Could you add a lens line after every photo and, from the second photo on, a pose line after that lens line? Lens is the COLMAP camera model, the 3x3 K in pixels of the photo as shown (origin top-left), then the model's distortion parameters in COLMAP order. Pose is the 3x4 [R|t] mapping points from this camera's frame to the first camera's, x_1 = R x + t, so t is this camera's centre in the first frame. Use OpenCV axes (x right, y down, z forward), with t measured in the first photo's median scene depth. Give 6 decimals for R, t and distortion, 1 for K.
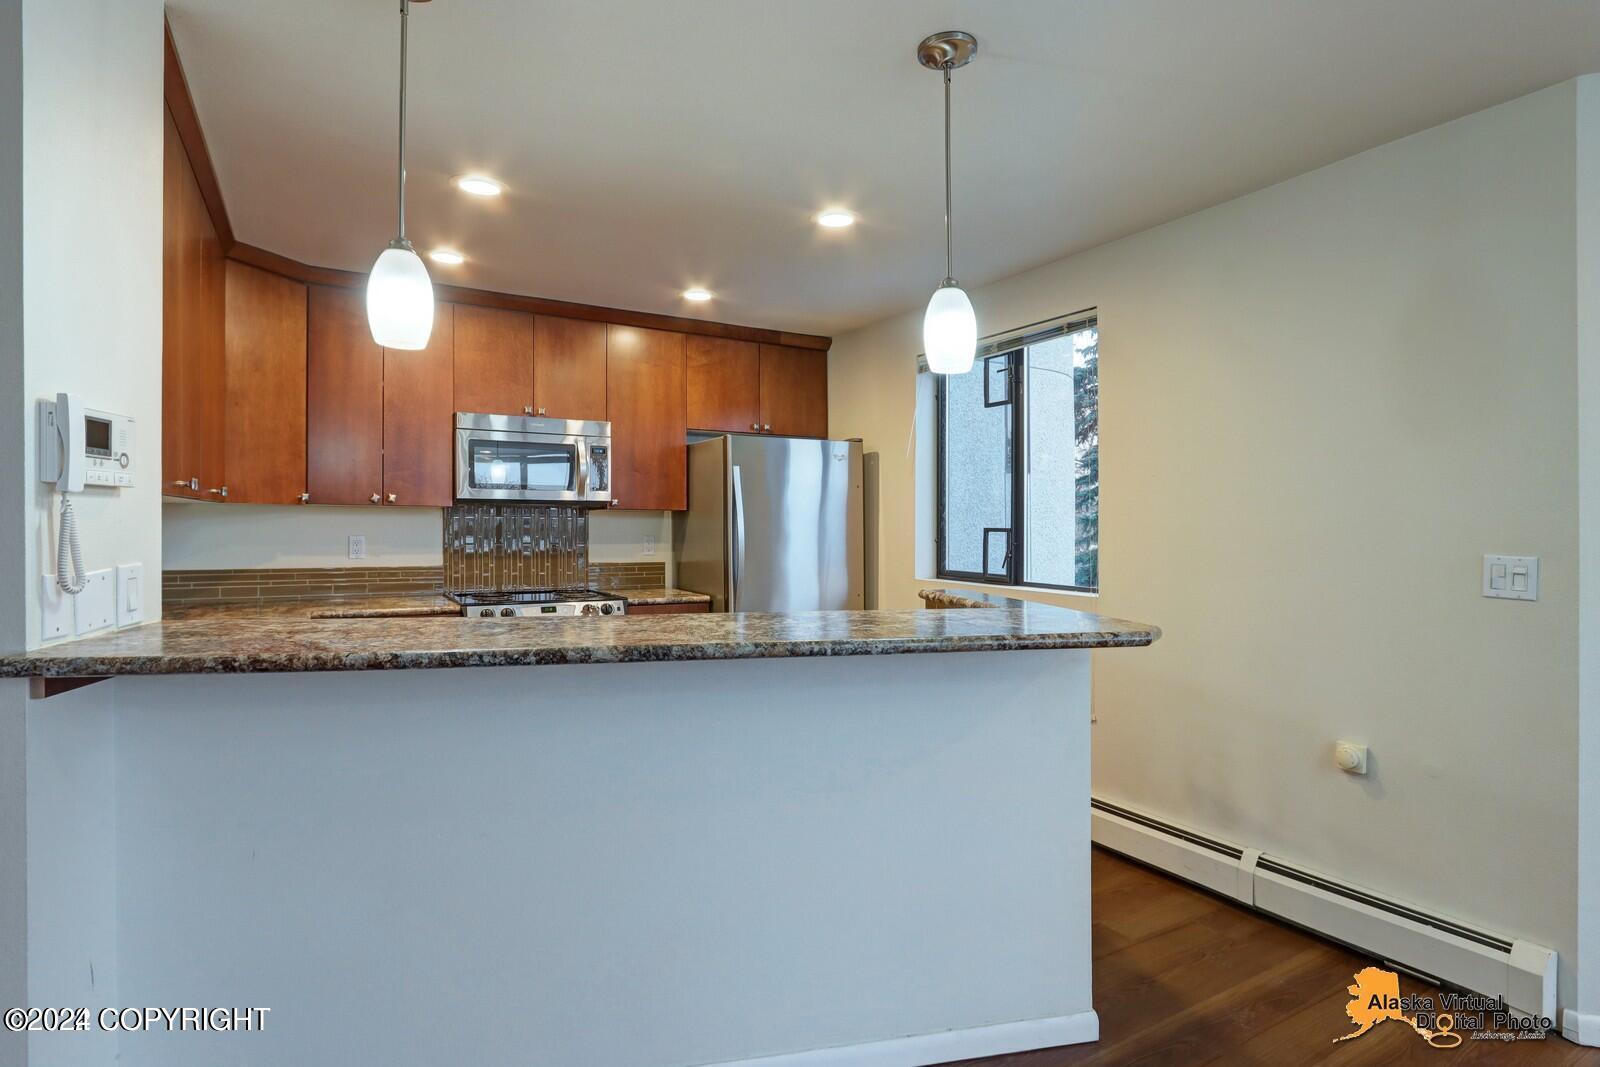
lens RADIAL K [[831.1, 0, 795.4], [0, 831.1, 523.0], [0, 0, 1]] dist [-0.015613, 0.004755]
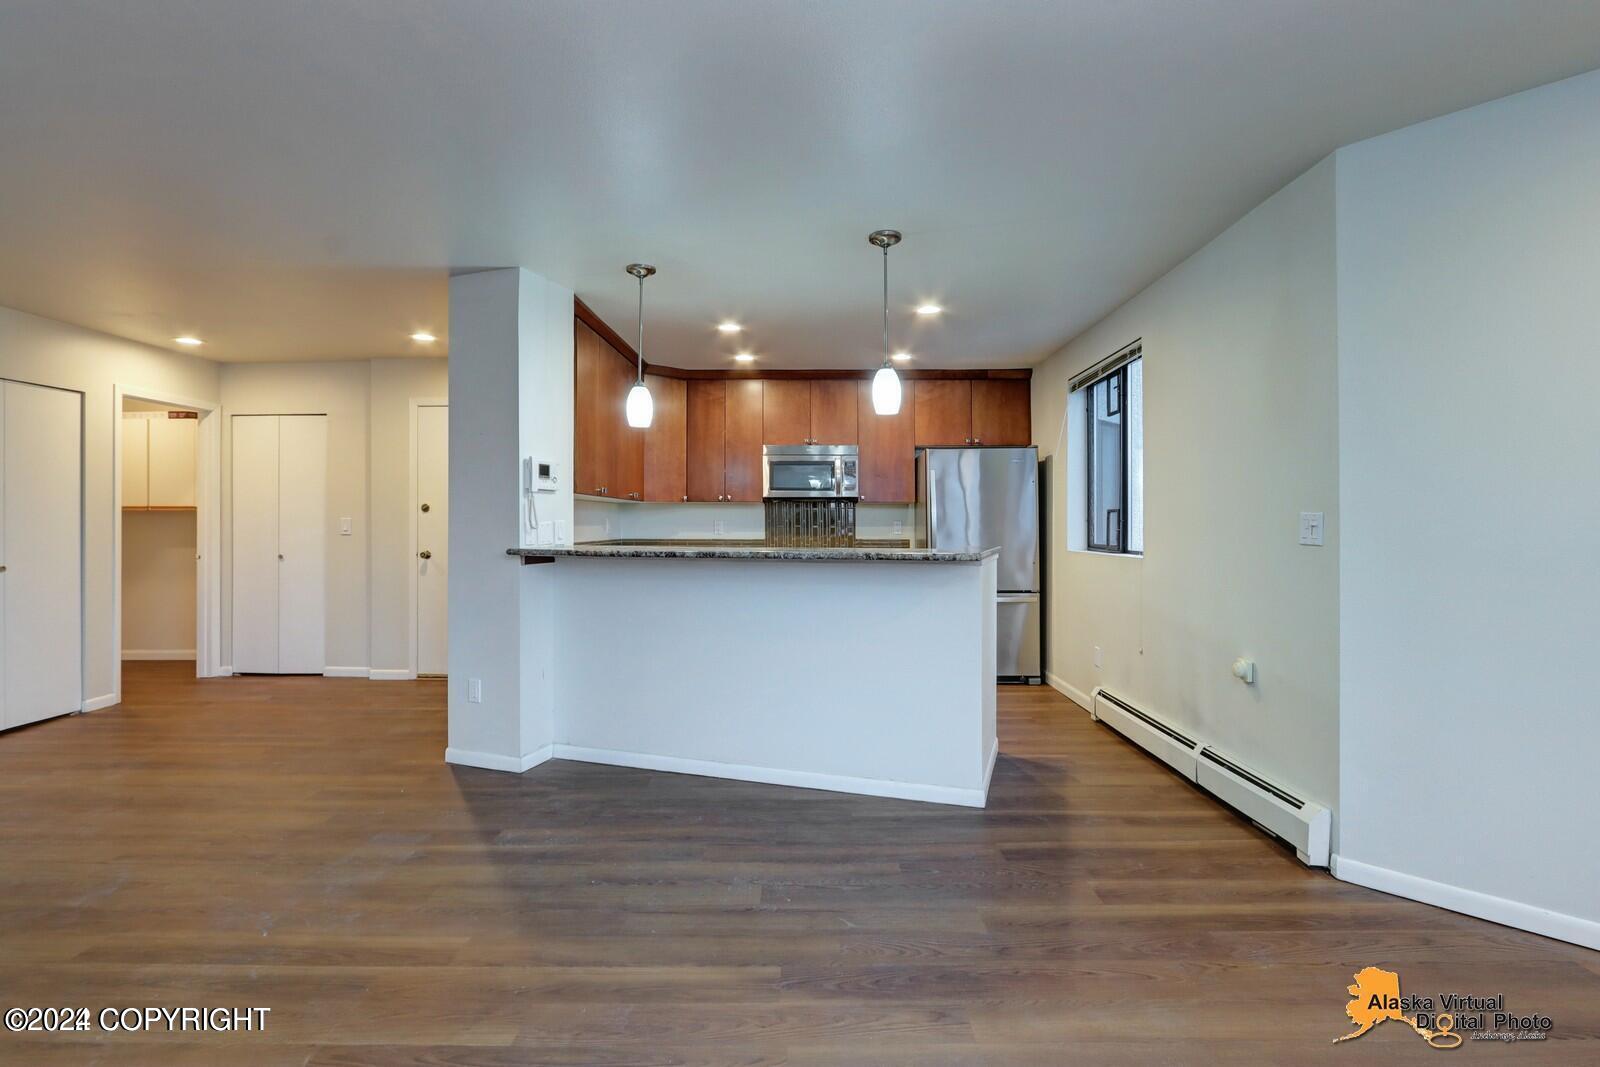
lens RADIAL K [[747.0, 0, 799.2], [0, 747.0, 513.2], [0, 0, 1]] dist [-0.020213, 0.004266]
pose [[0.855183, -0.015229, -0.518103, 0.432701], [0.006157, 0.999796, -0.019226, 0.032345], [0.518290, 0.013252, 0.855102, -0.247061]]
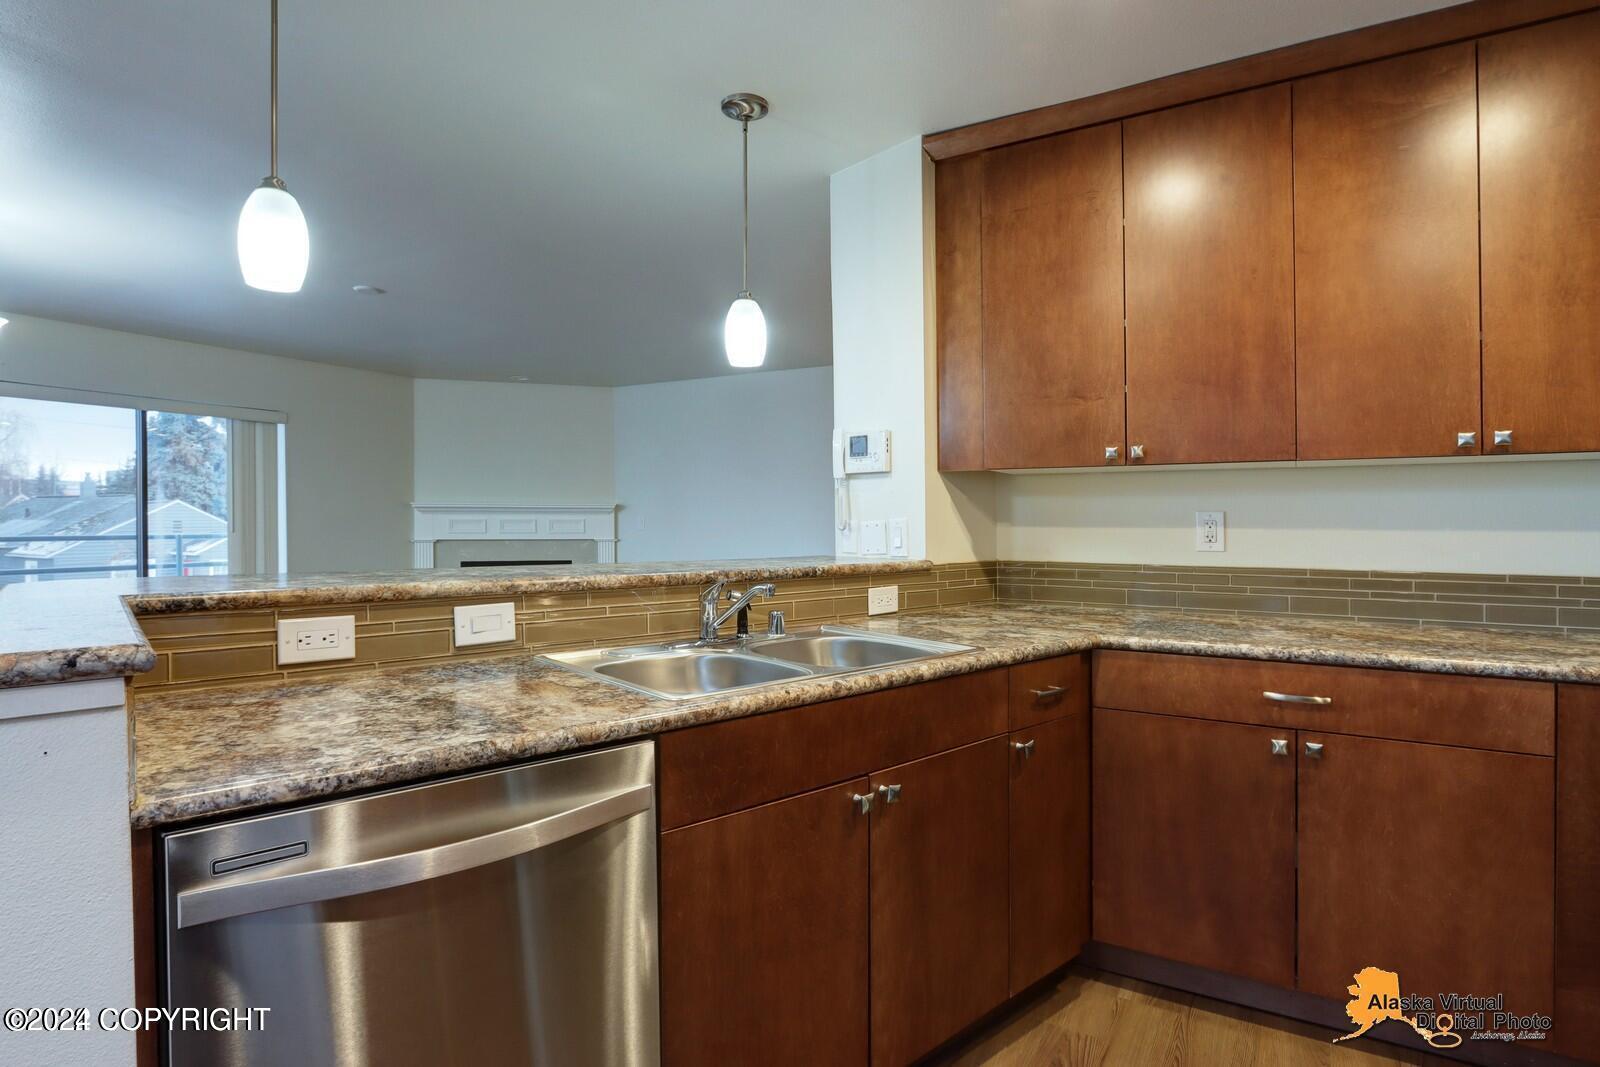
lens RADIAL K [[831.1, 0, 799.1], [0, 831.1, 522.8], [0, 0, 1]] dist [-0.015613, 0.004755]
pose [[-0.869880, -0.005412, -0.493234, 0.067517], [-0.007847, 0.999965, 0.002866, 0.023264], [0.493201, 0.006364, -0.869892, 0.992478]]
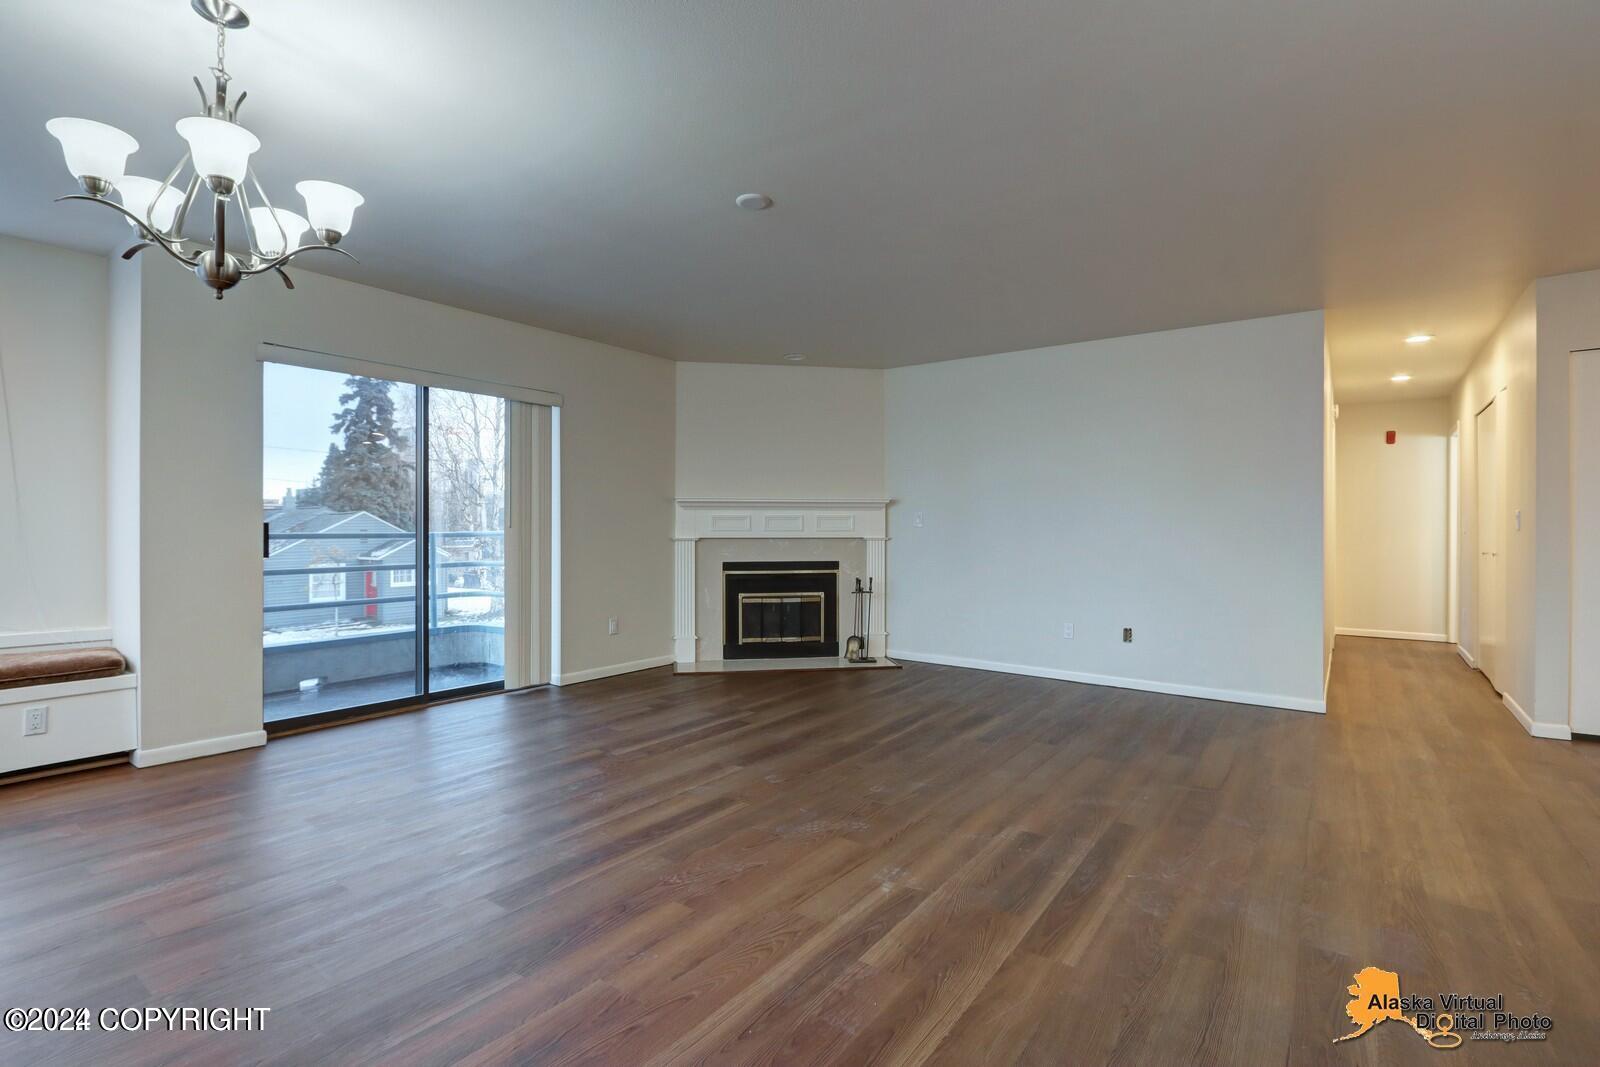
lens RADIAL K [[747.0, 0, 789.8], [0, 747.0, 543.9], [0, 0, 1]] dist [-0.020213, 0.004266]
pose [[-0.918399, 0.002175, -0.395650, 0.292964], [-0.005561, 0.999815, 0.018406, 0.055569], [0.395617, 0.019104, -0.918217, 0.452768]]
